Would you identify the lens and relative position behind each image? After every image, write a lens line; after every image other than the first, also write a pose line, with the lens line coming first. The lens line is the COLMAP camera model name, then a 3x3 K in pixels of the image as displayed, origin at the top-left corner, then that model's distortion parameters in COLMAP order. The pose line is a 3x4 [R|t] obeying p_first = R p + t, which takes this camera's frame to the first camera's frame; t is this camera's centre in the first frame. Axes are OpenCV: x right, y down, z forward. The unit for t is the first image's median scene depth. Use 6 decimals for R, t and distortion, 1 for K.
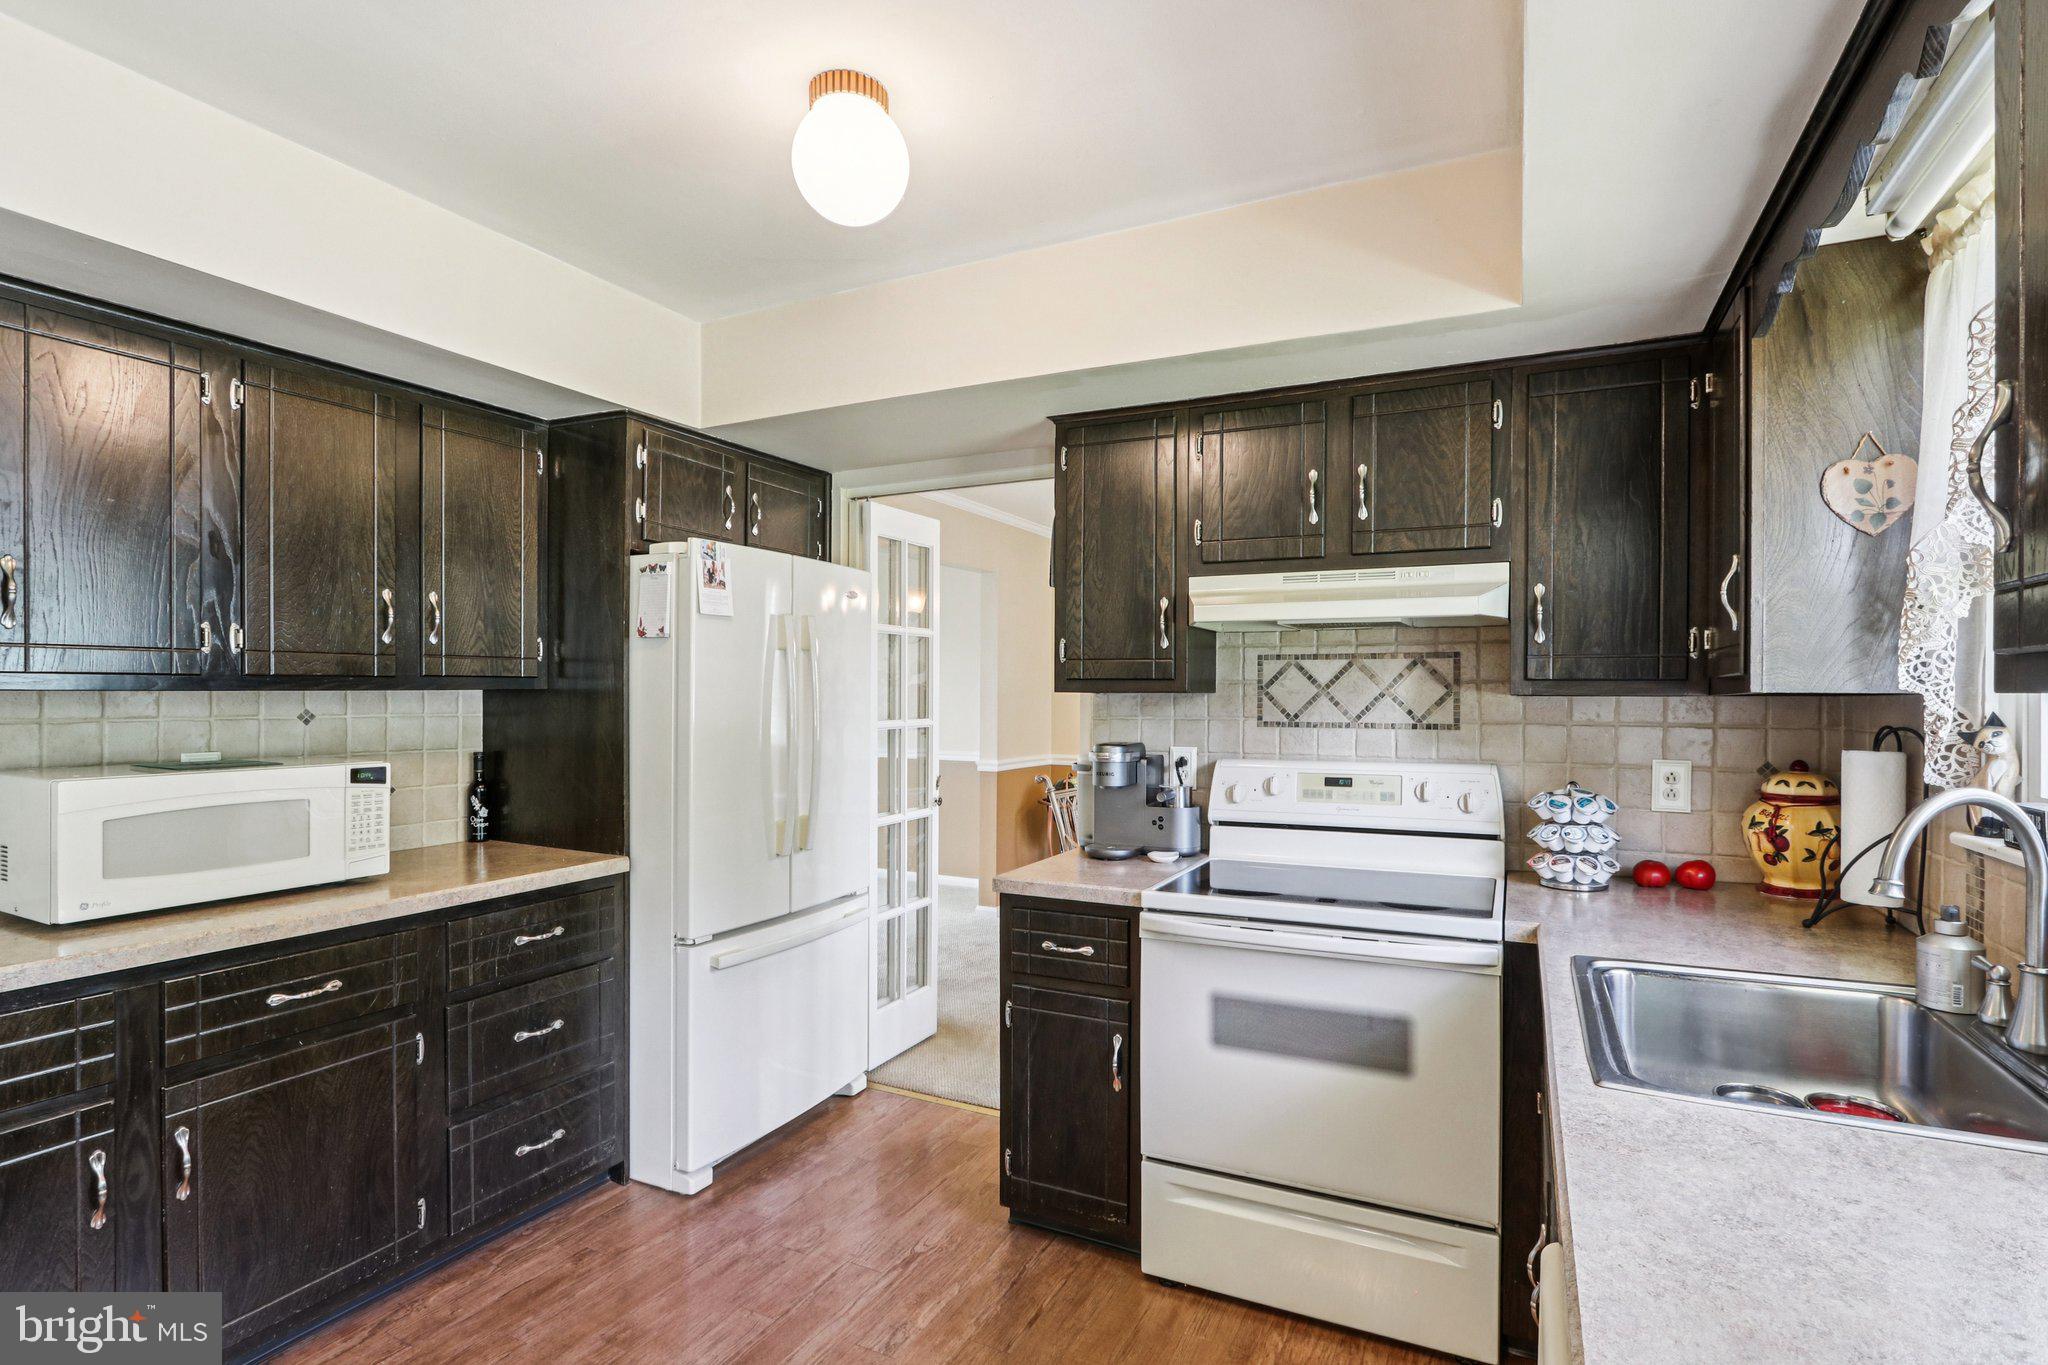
lens RADIAL K [[981.3, 0, 1036.2], [0, 981.3, 692.2], [0, 0, 1]] dist [-0.021743, 0.005381]
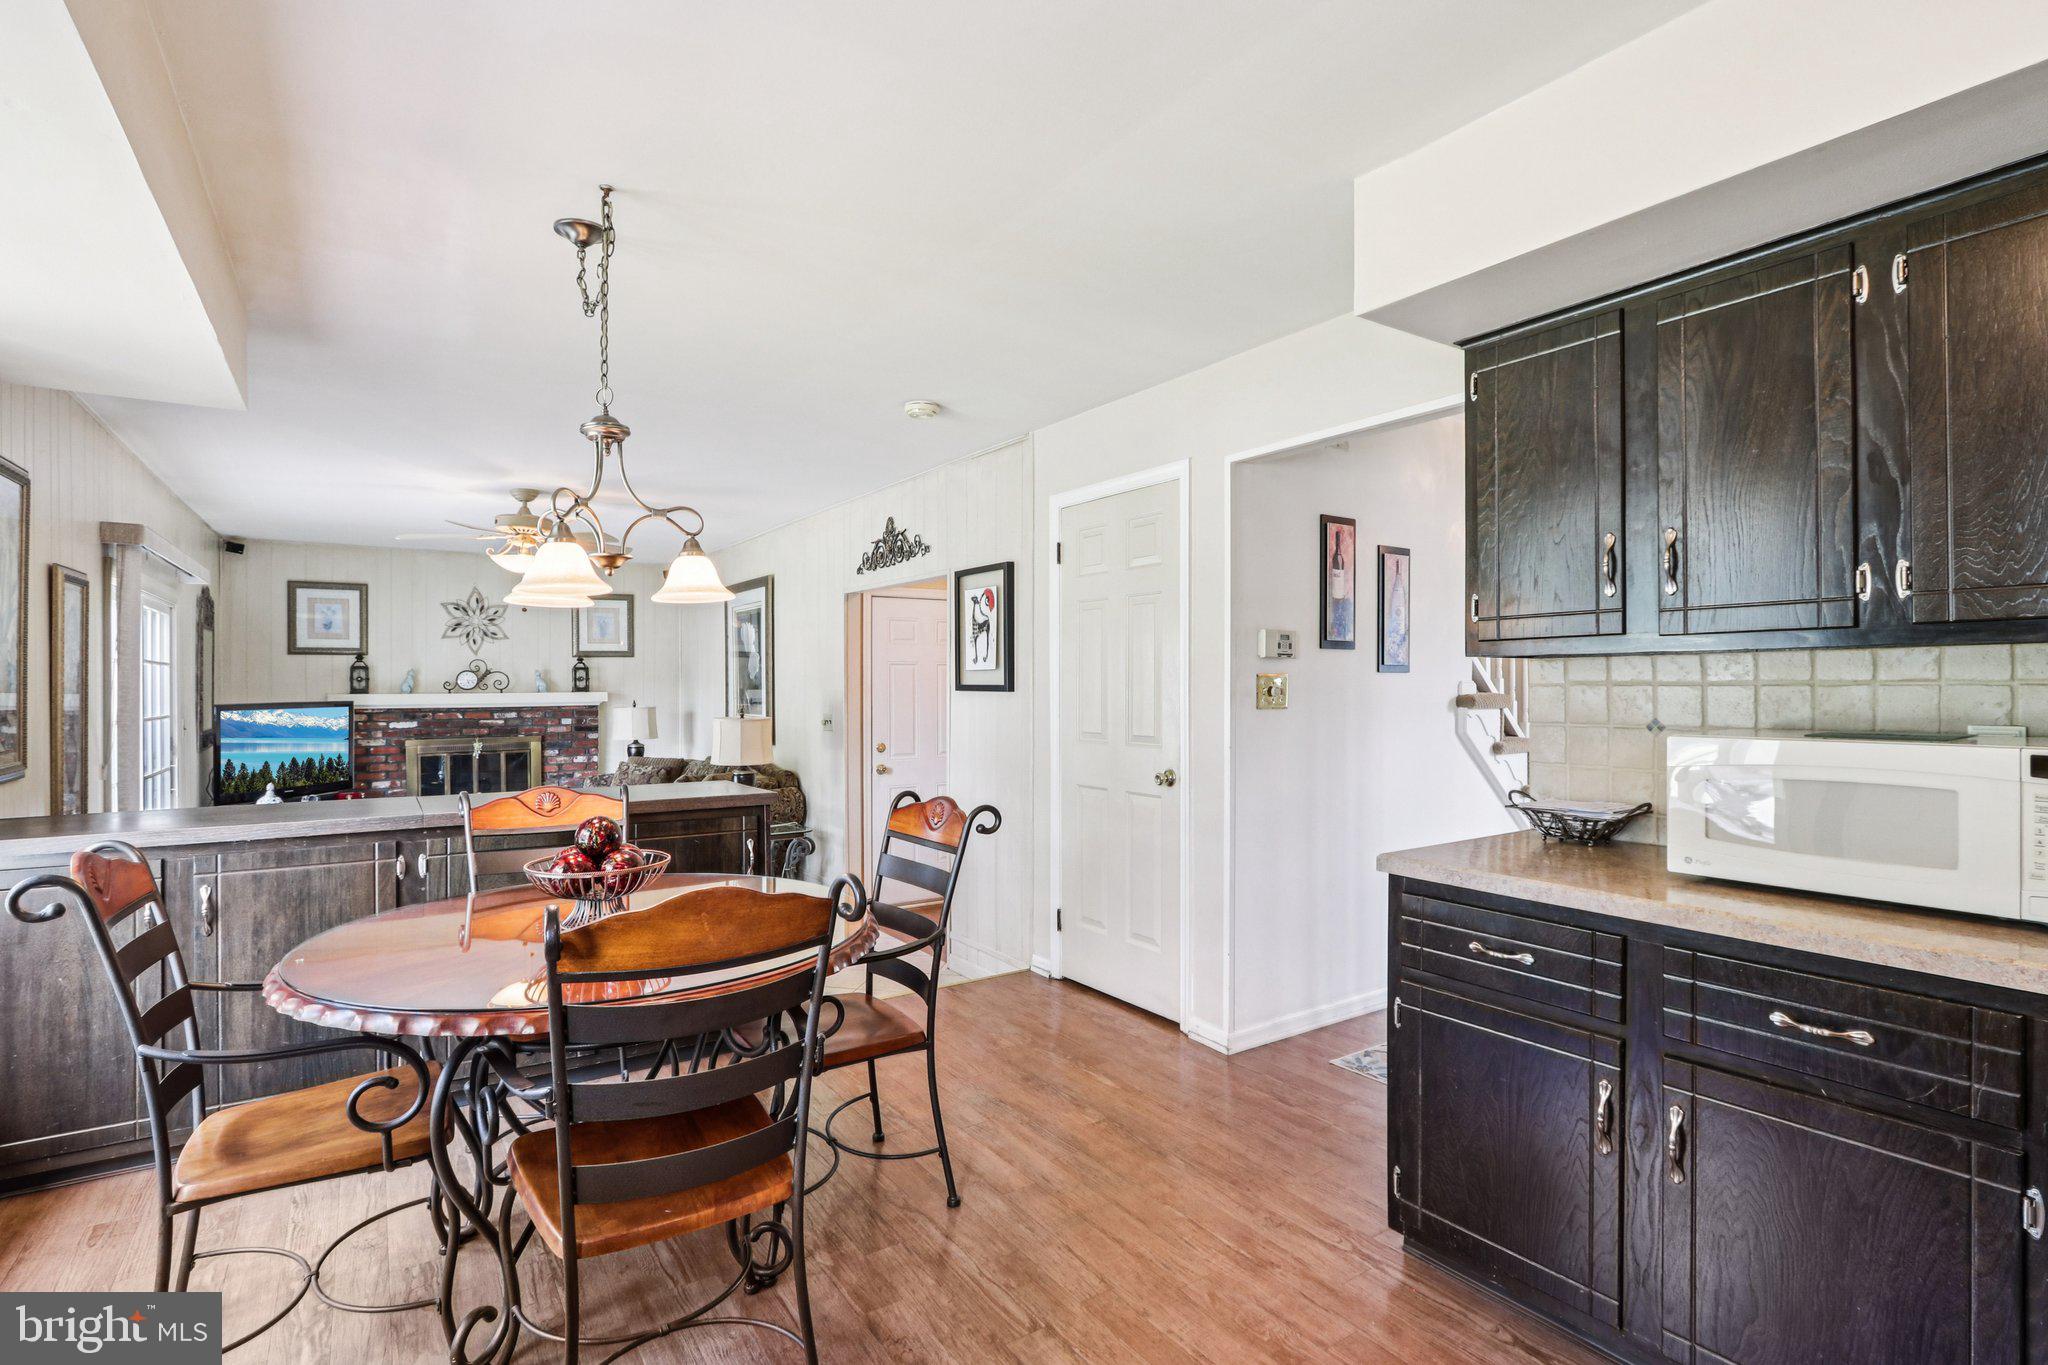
lens RADIAL K [[981.3, 0, 996.5], [0, 981.3, 694.6], [0, 0, 1]] dist [-0.021743, 0.005381]
pose [[-0.525348, 0.005252, -0.850871, 0.217697], [0.004333, 0.999985, 0.003497, 0.030701], [0.850876, -0.001849, -0.525363, 0.718544]]
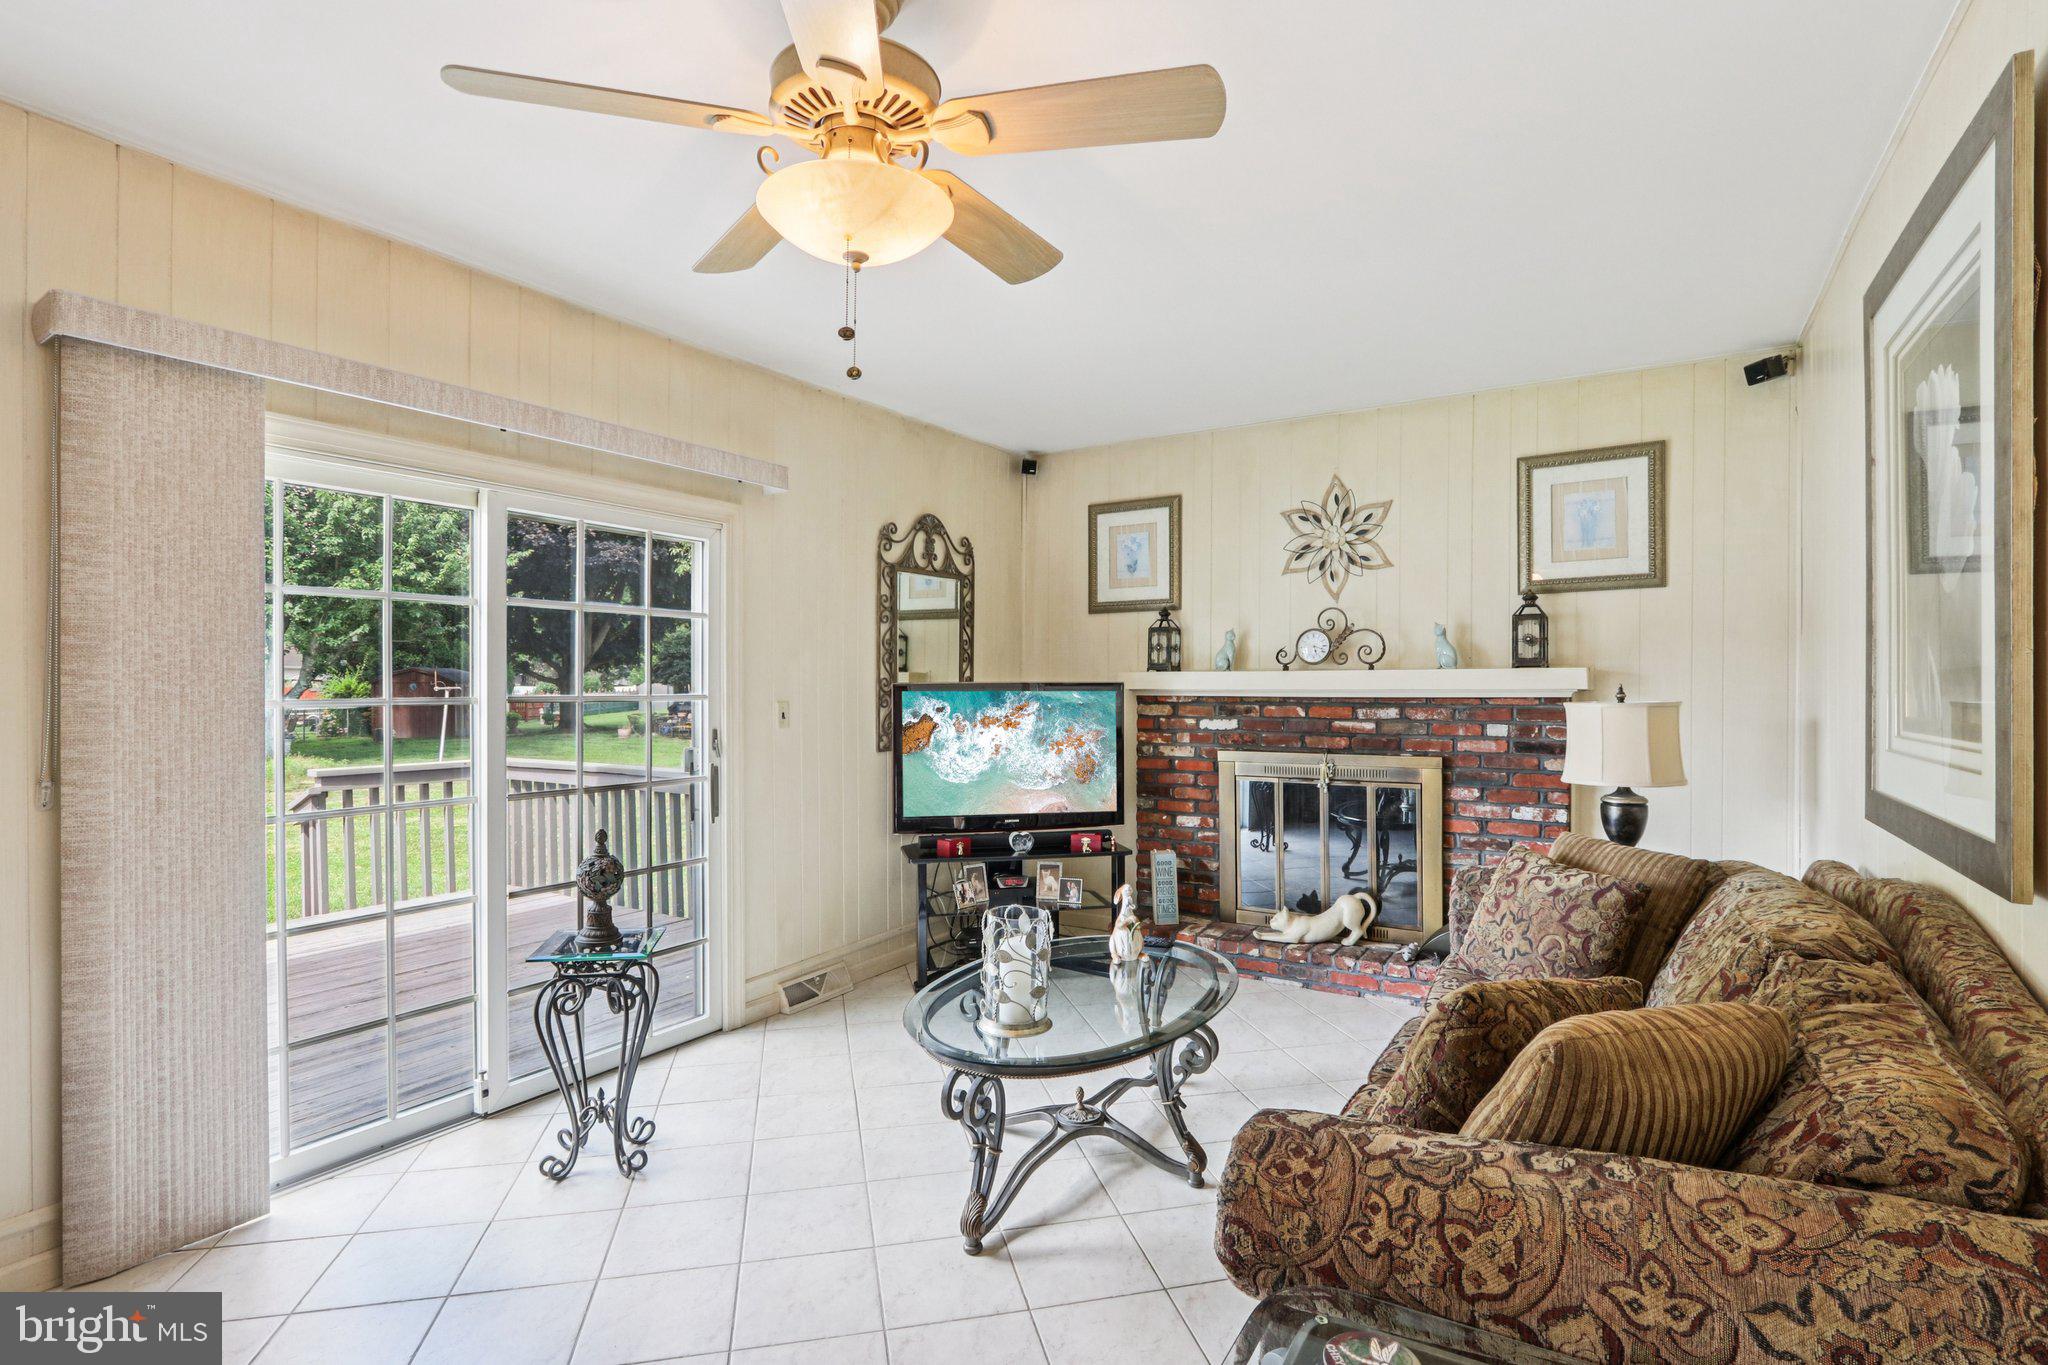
lens RADIAL K [[981.3, 0, 1003.3], [0, 981.3, 696.0], [0, 0, 1]] dist [-0.021743, 0.005381]
pose [[-0.994705, -0.007842, 0.102467, -1.670389], [-0.007127, 0.999948, 0.007336, 0.077169], [-0.102520, 0.006567, -0.994709, -1.057355]]
